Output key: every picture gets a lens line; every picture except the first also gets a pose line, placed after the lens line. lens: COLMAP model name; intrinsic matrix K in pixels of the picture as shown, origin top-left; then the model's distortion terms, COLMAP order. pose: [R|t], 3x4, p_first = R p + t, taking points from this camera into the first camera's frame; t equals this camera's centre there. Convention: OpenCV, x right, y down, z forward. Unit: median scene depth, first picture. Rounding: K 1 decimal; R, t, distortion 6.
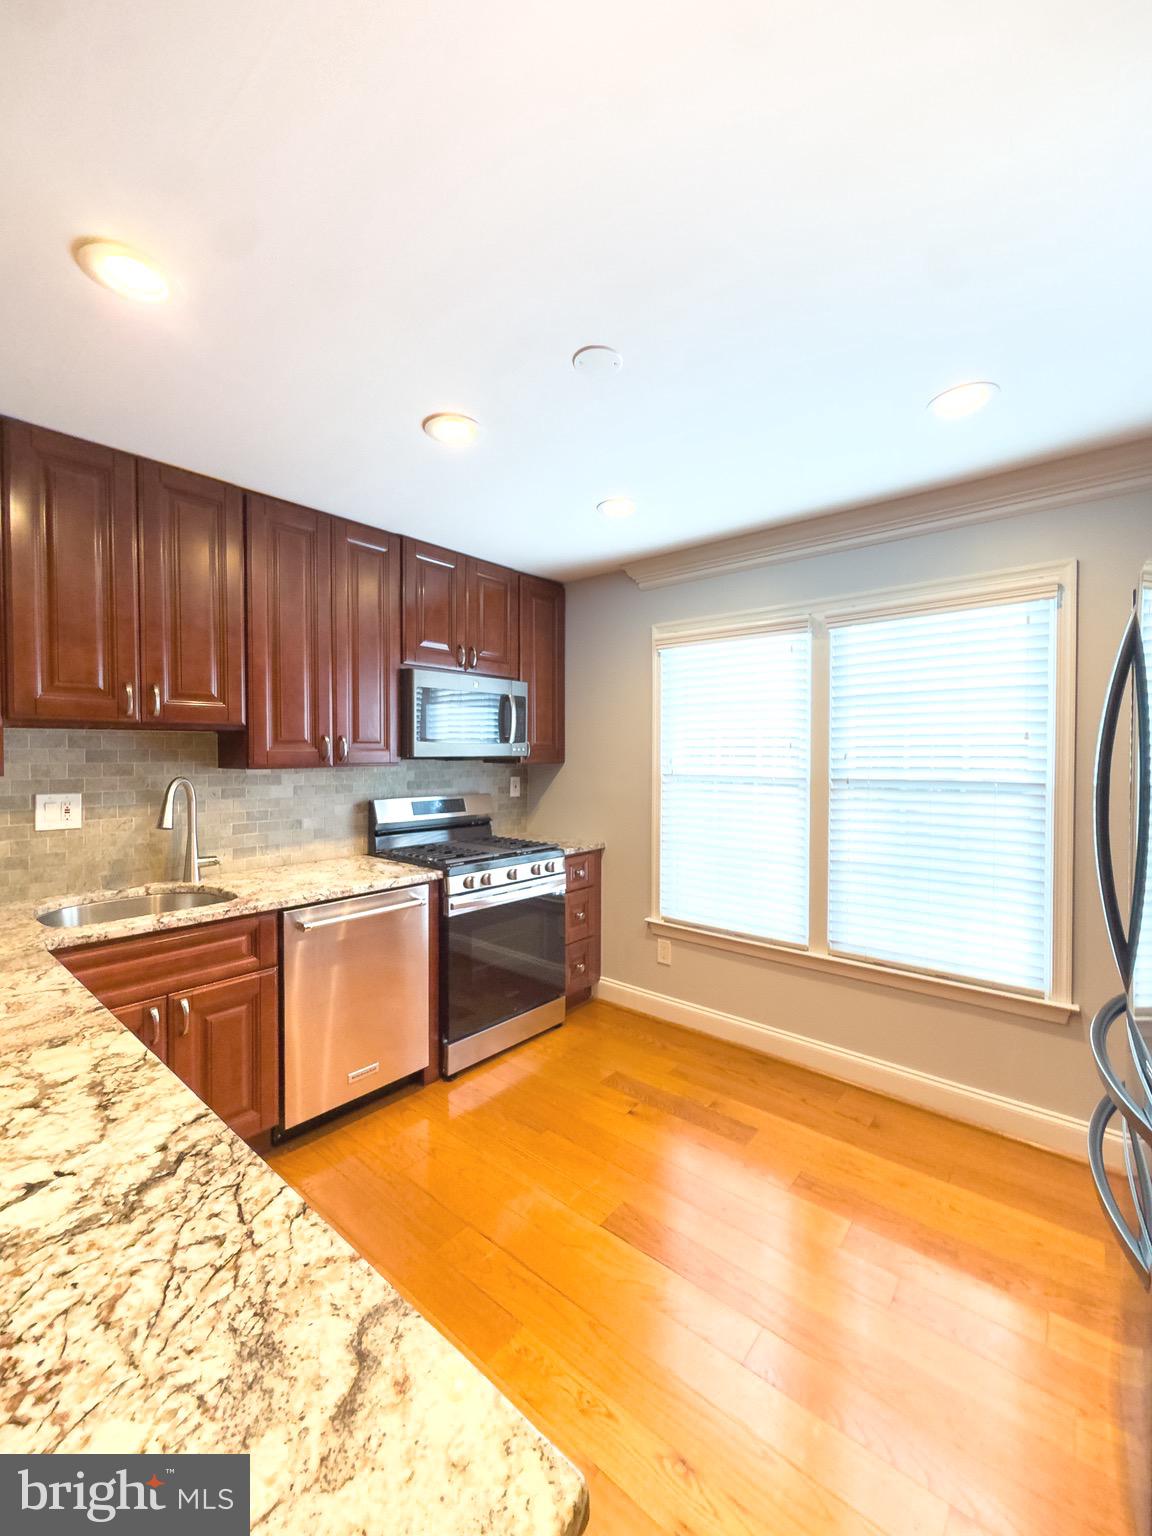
lens RADIAL K [[638.4, 0, 584.0], [0, 638.4, 771.5], [0, 0, 1]] dist [-0.001072, 0.000630]
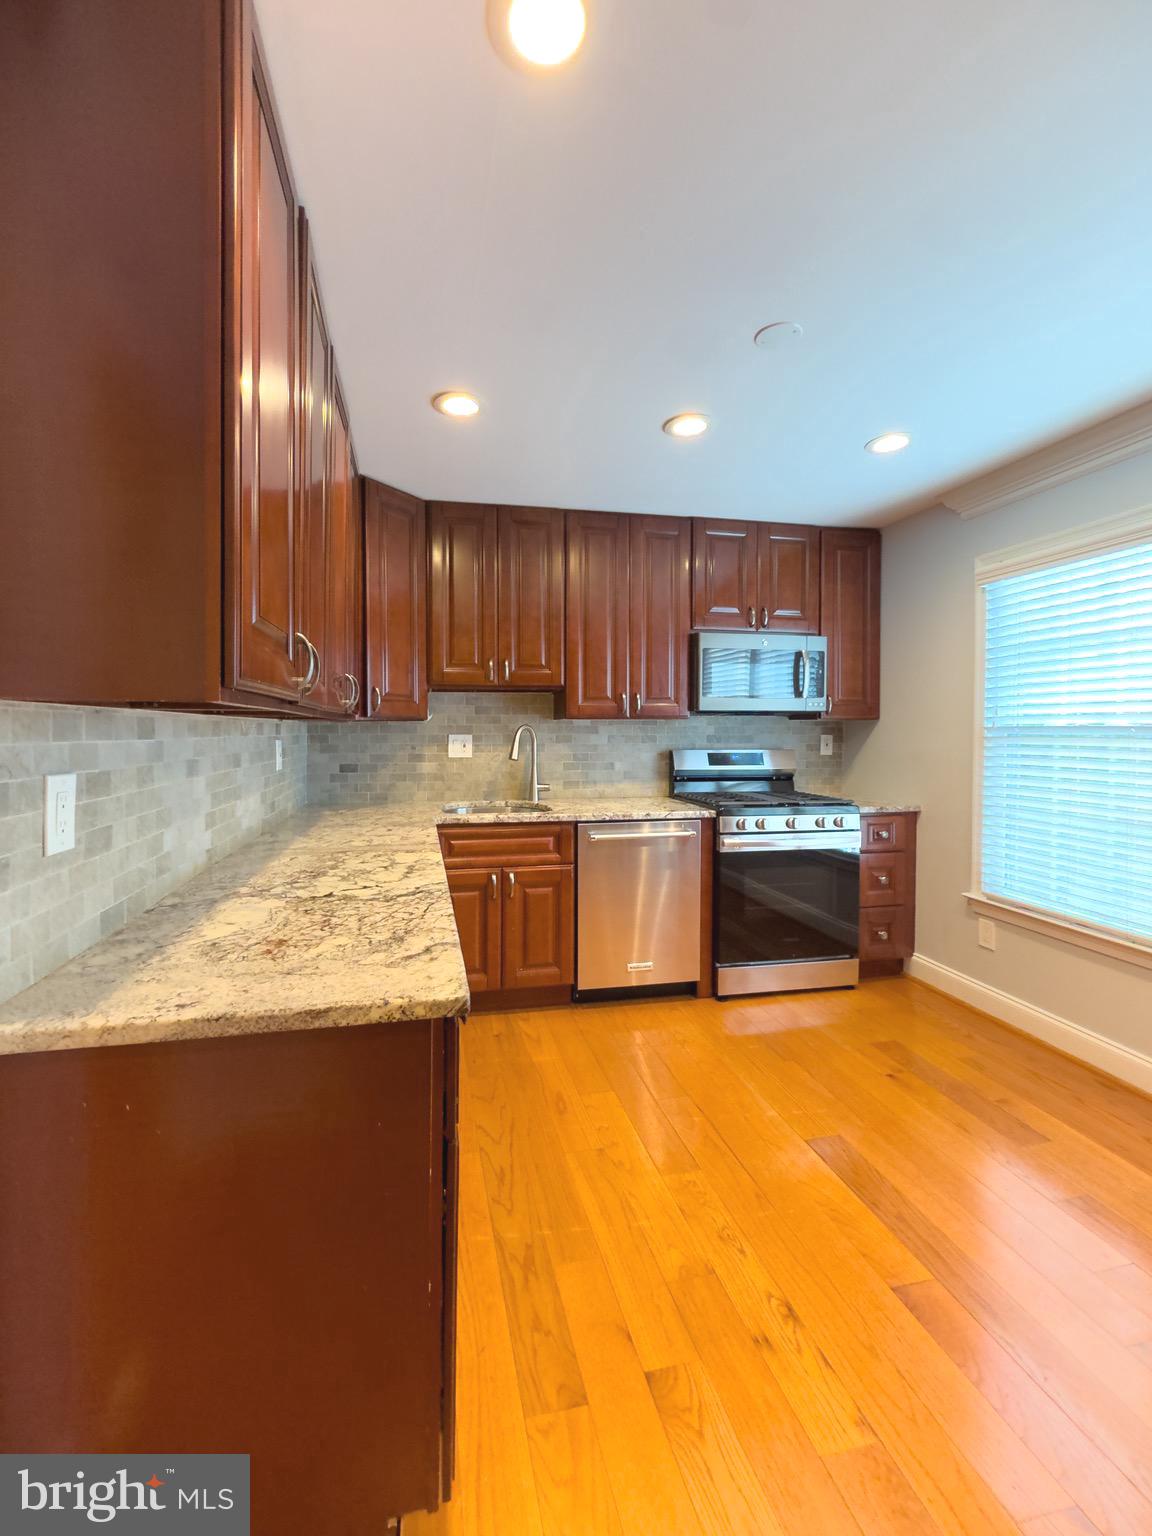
lens RADIAL K [[638.4, 0, 527.8], [0, 638.4, 748.2], [0, 0, 1]] dist [-0.001072, 0.000630]
pose [[0.774330, 0.016237, -0.632573, 0.222649], [-0.017814, 0.999834, 0.003858, 0.046525], [0.632531, 0.008281, 0.774491, -0.074341]]
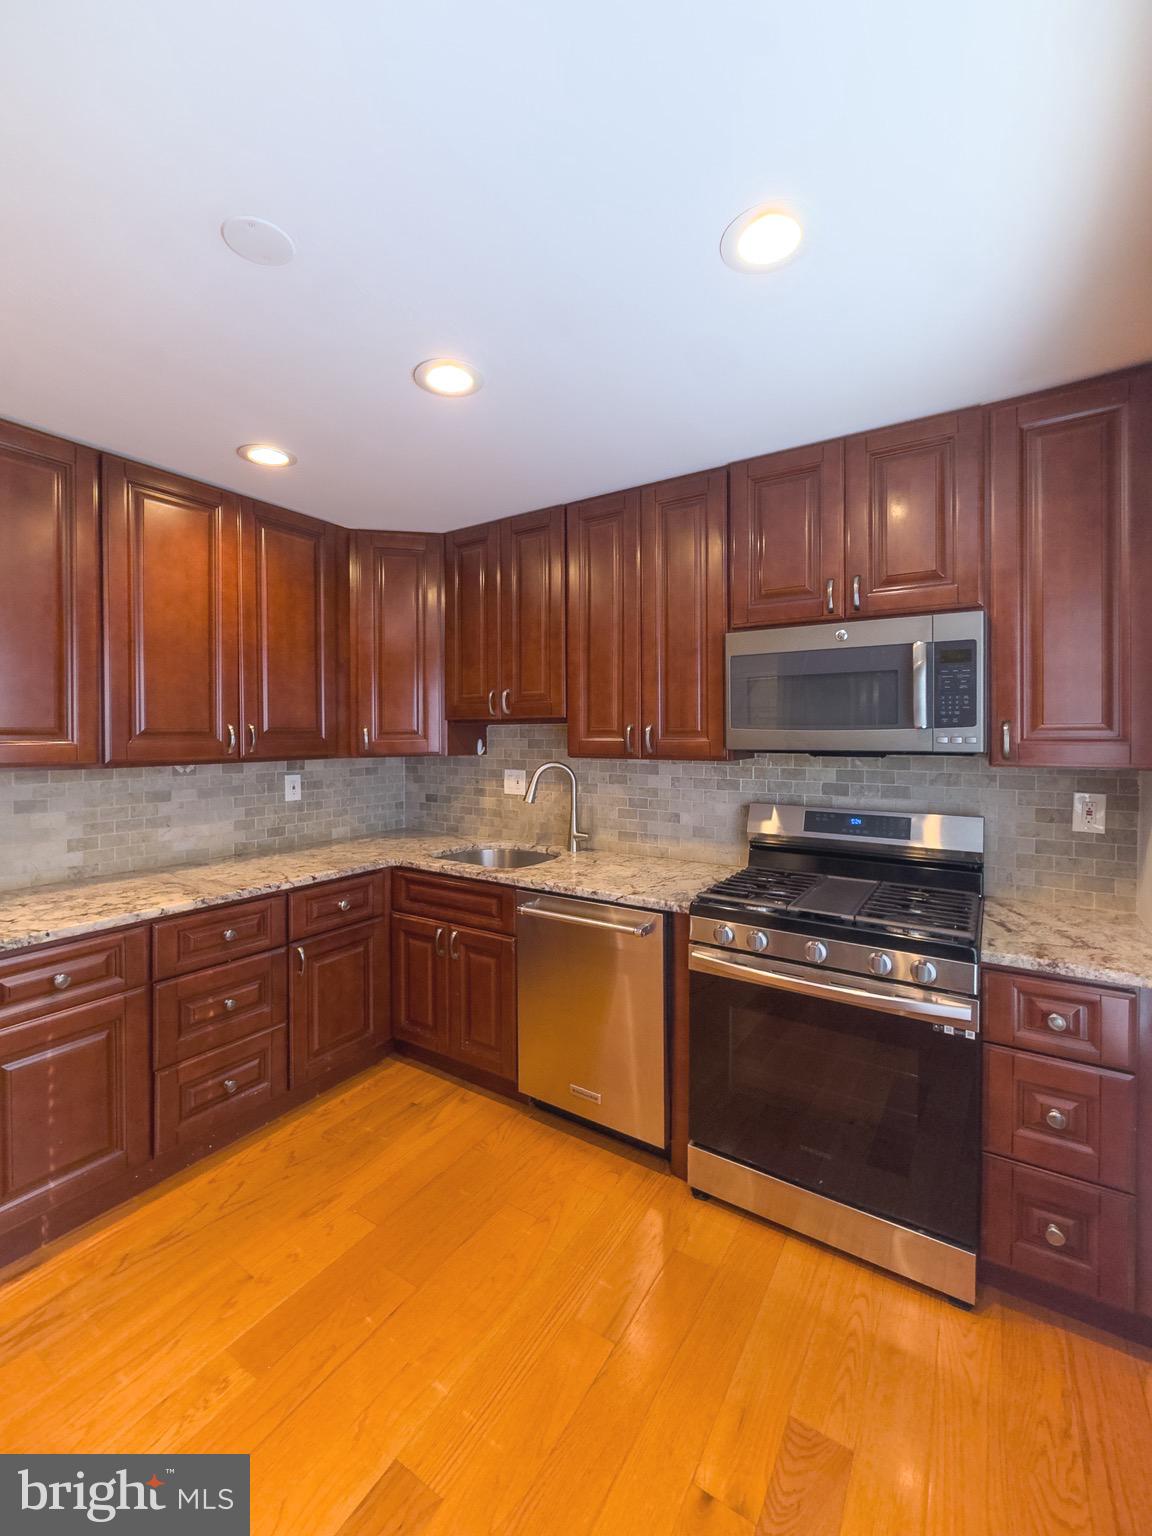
lens RADIAL K [[638.4, 0, 583.4], [0, 638.4, 742.4], [0, 0, 1]] dist [-0.001072, 0.000630]
pose [[0.132633, 0.010100, -0.991114, 0.485647], [-0.032760, 0.999446, 0.005801, -0.031068], [0.990624, 0.031699, 0.132890, 0.755498]]
